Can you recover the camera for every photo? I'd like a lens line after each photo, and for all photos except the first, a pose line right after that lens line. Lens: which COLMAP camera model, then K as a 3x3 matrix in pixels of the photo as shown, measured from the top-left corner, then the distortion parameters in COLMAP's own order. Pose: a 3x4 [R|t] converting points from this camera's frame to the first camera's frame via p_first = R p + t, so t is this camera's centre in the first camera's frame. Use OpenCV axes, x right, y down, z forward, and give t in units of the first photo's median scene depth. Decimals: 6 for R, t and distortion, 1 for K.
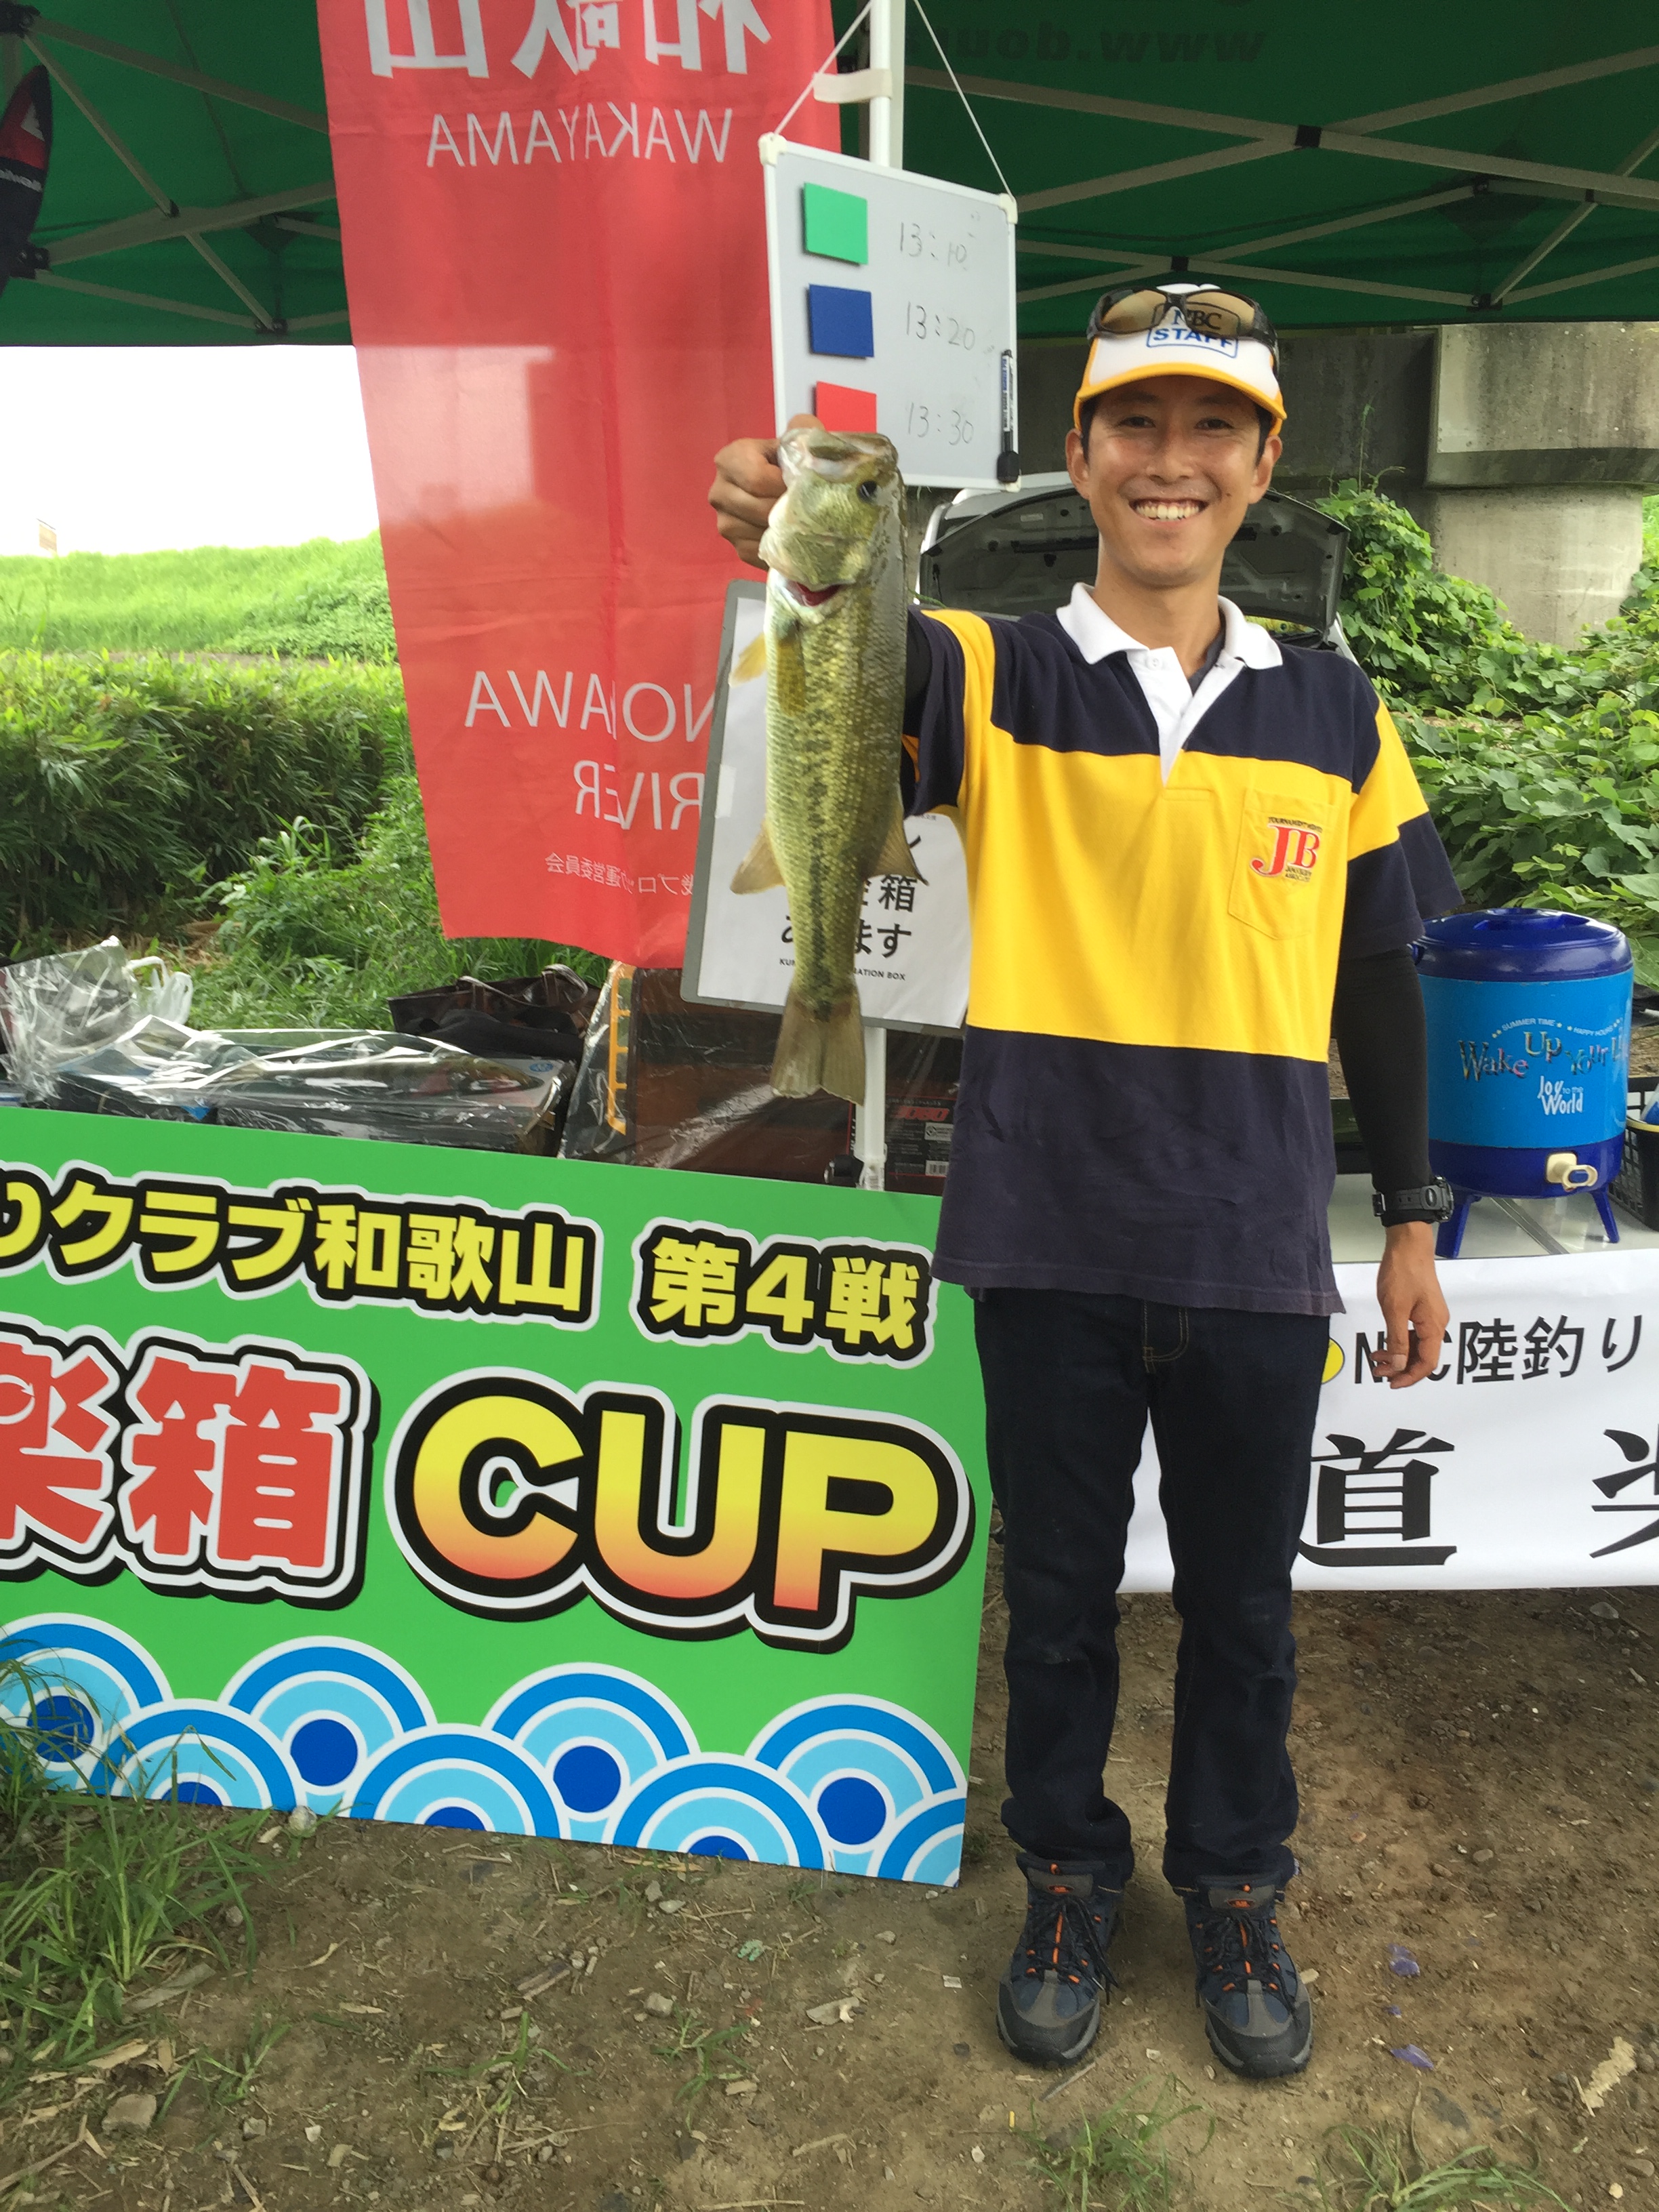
lens RADIAL K [[1810.1, 0, 872.9], [0, 1810.1, 1170.8], [0, 0, 1]] dist [0.059873, -0.061658]
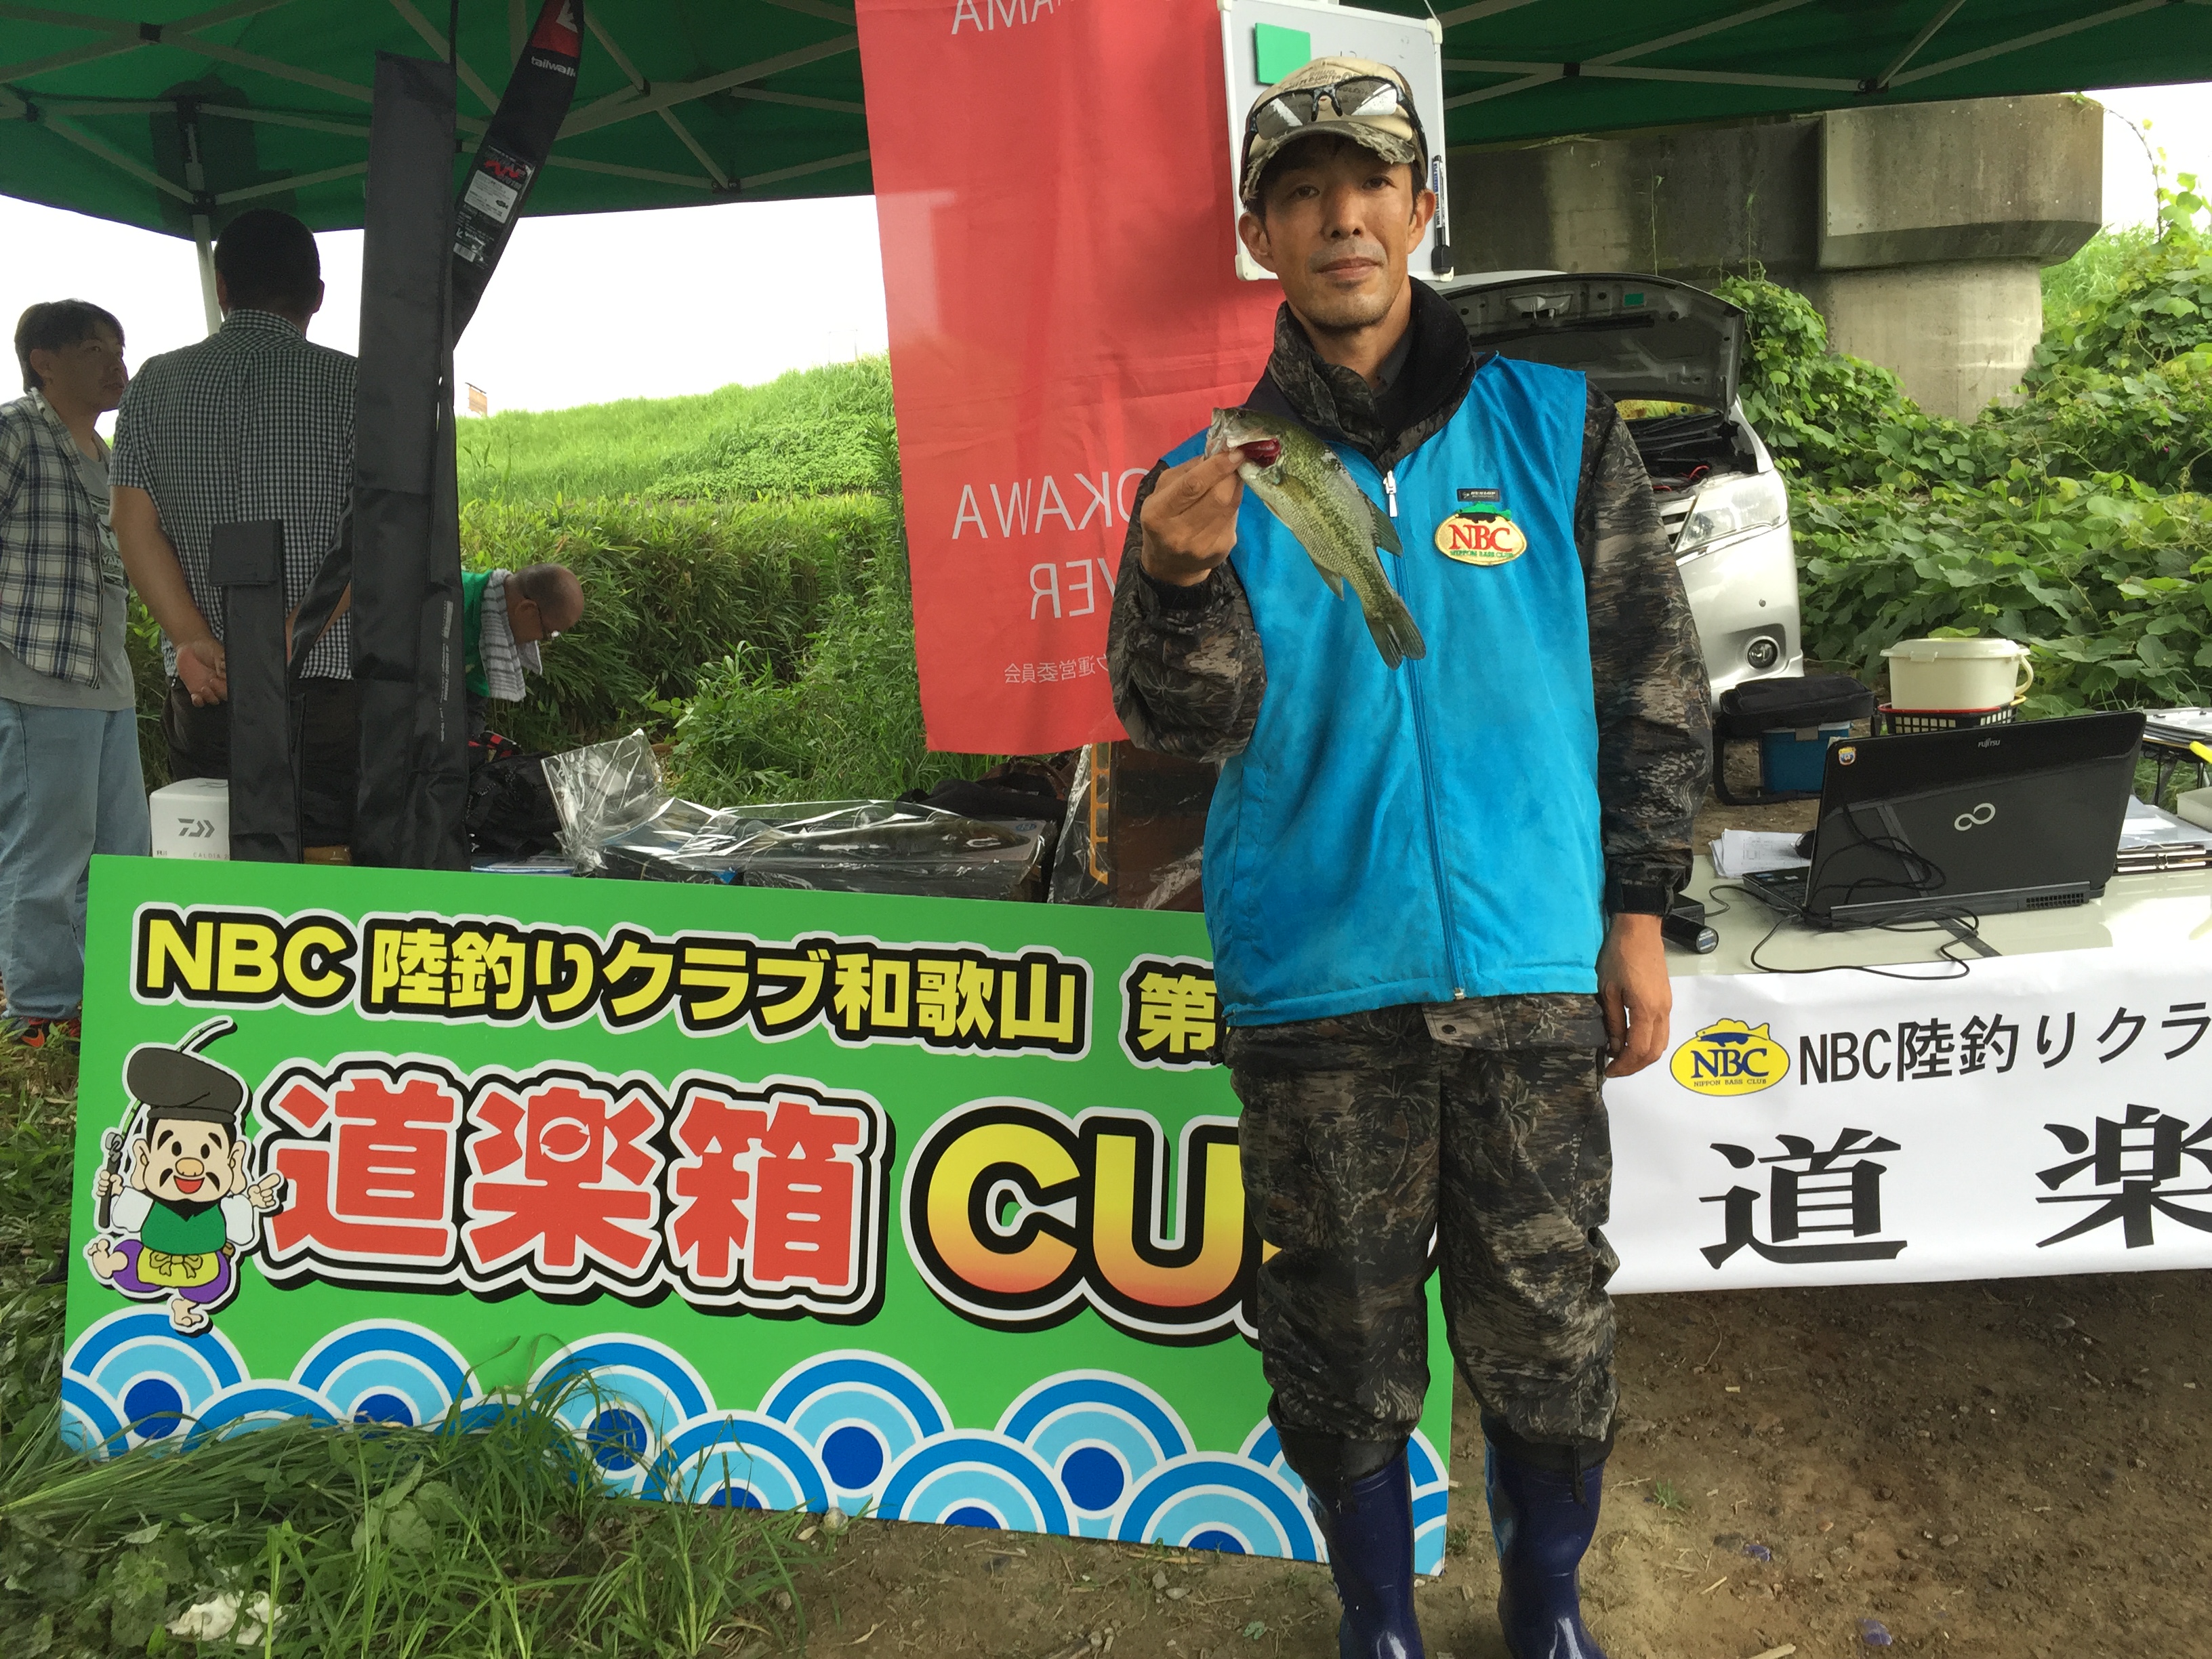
lens RADIAL K [[1814.7, 0, 1158.0], [0, 1814.7, 904.1], [0, 0, 1]] dist [0.024933, 0.007622]
pose [[0.997060, -0.036988, -0.067108, -0.033795], [0.034077, 0.998449, -0.044016, 0.042972], [0.068632, 0.041600, 0.996774, -0.088287]]
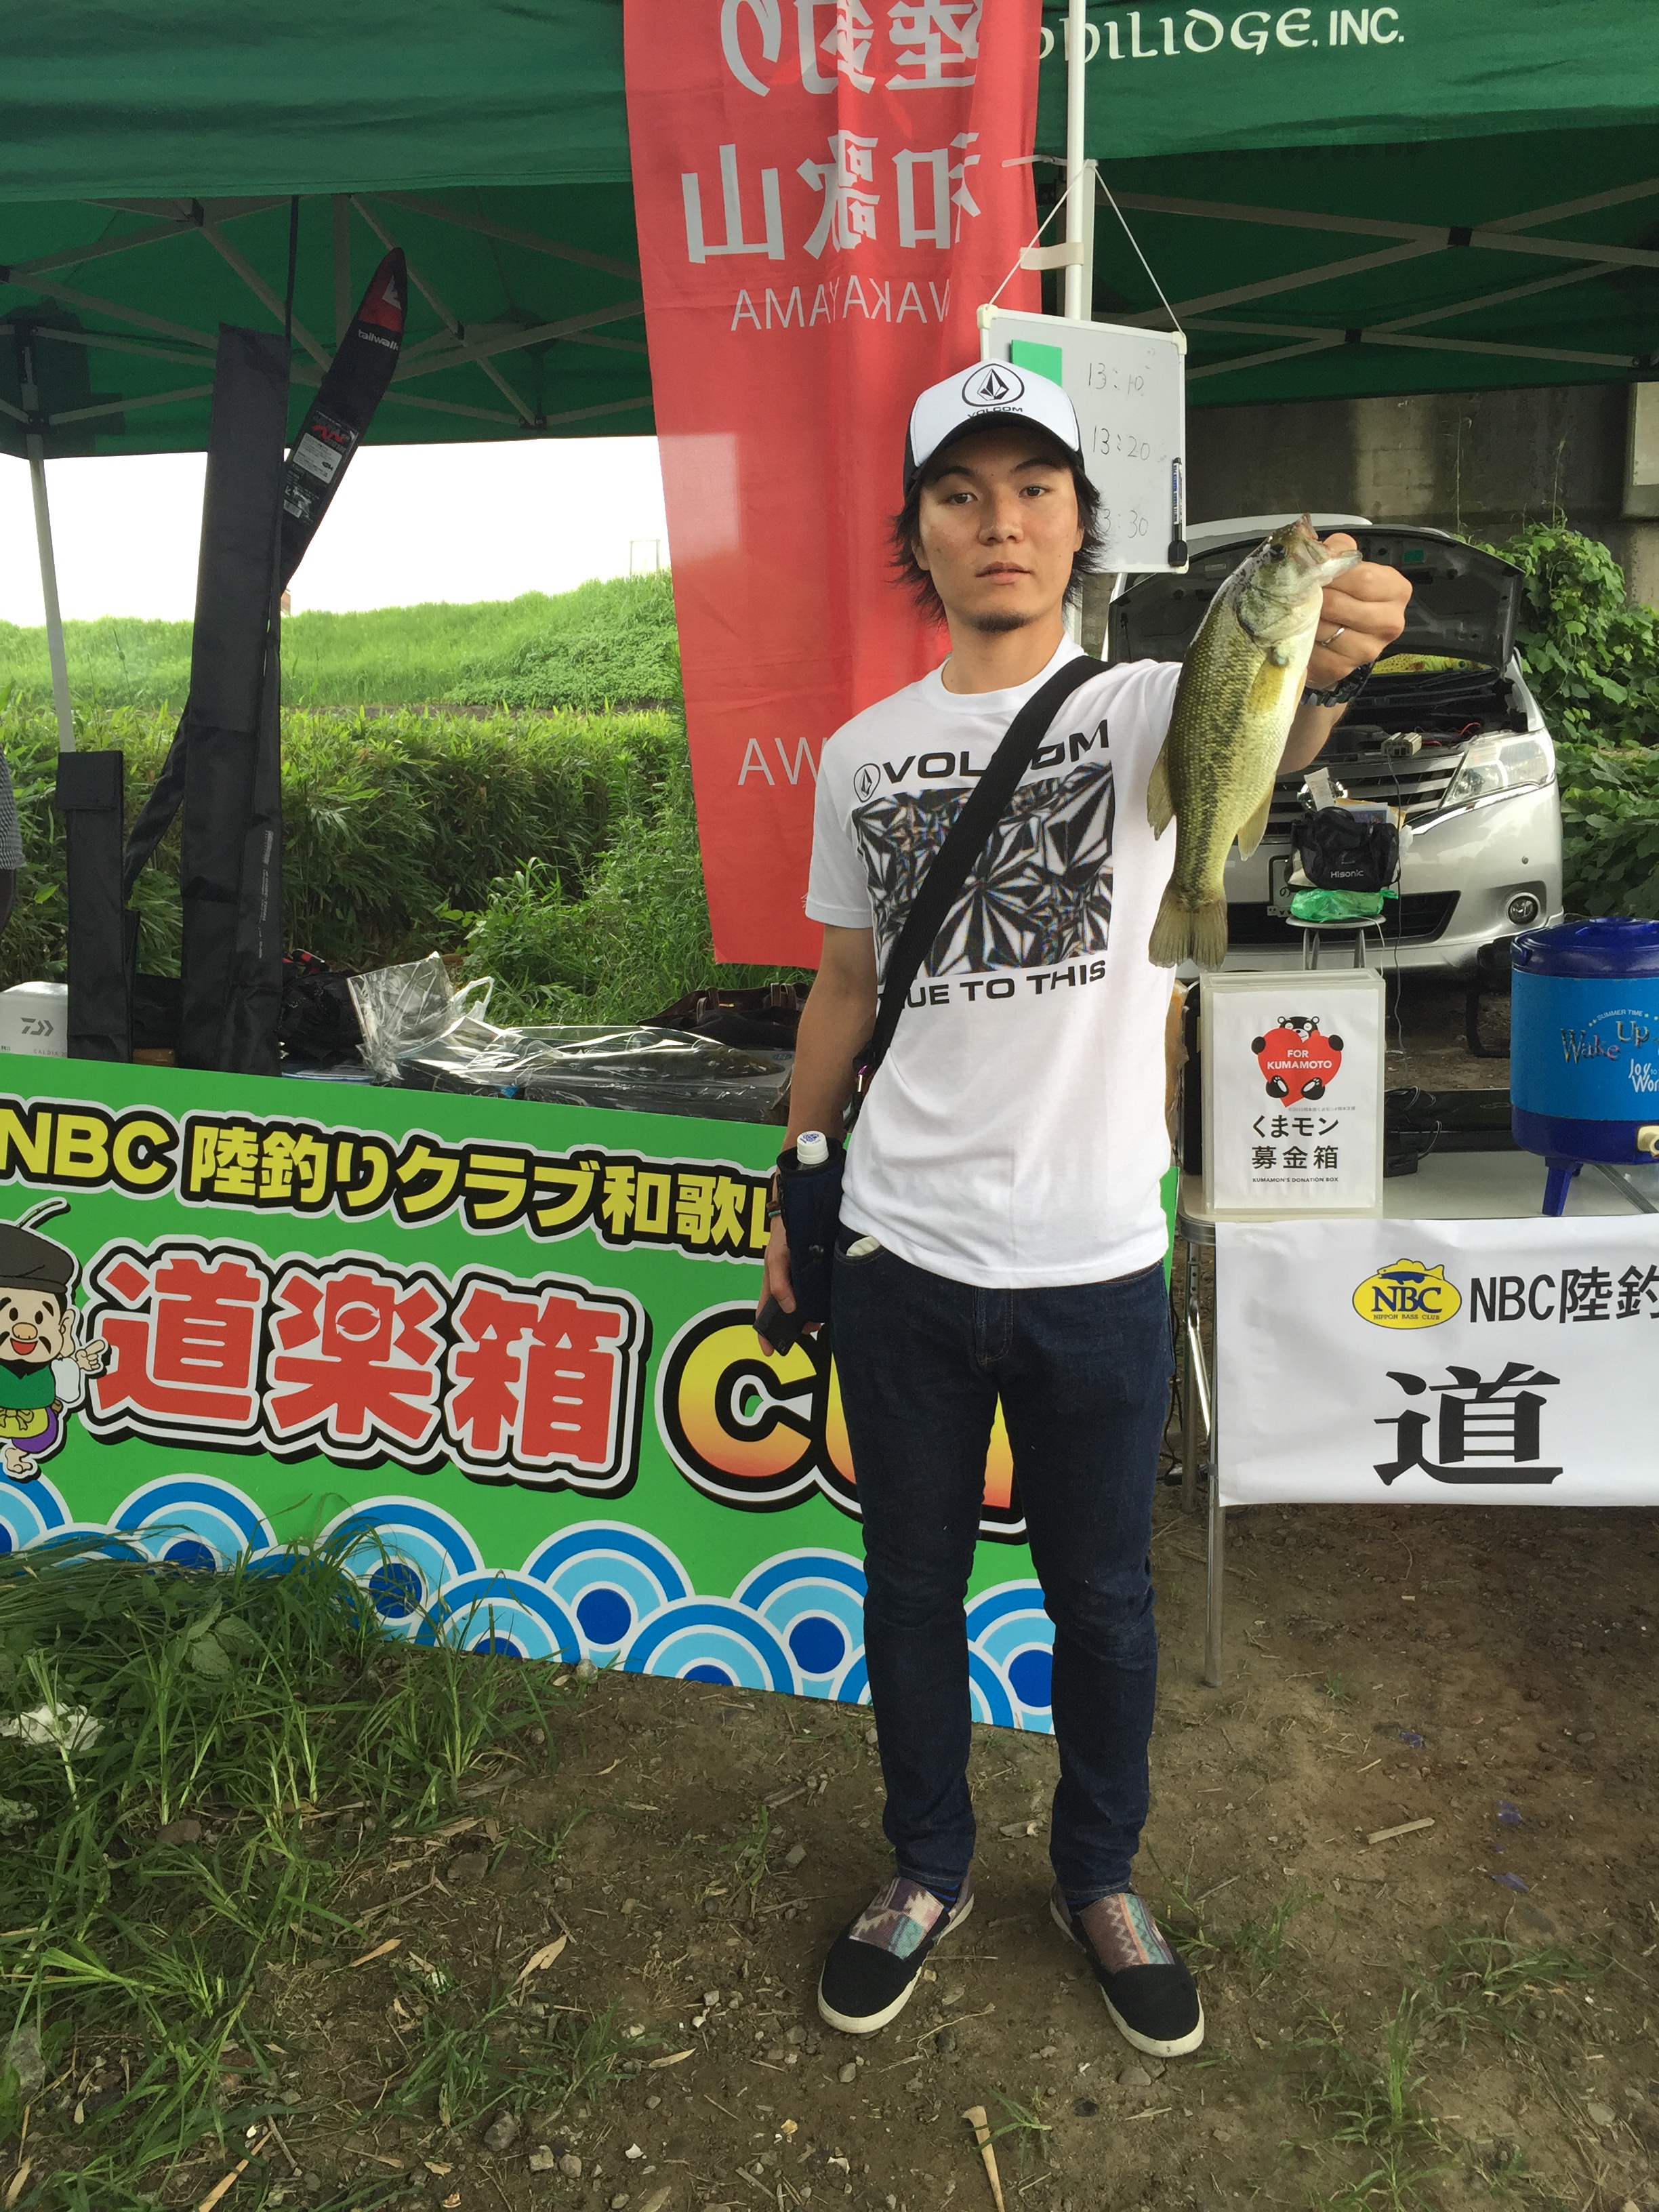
lens RADIAL K [[1814.7, 0, 882.5], [0, 1814.7, 1189.5], [0, 0, 1]] dist [0.024933, 0.007622]
pose [[0.995191, 0.008295, -0.097602, 0.001008], [-0.009301, 0.999908, -0.009857, 0.044422], [0.097511, 0.010717, 0.995177, -0.198164]]
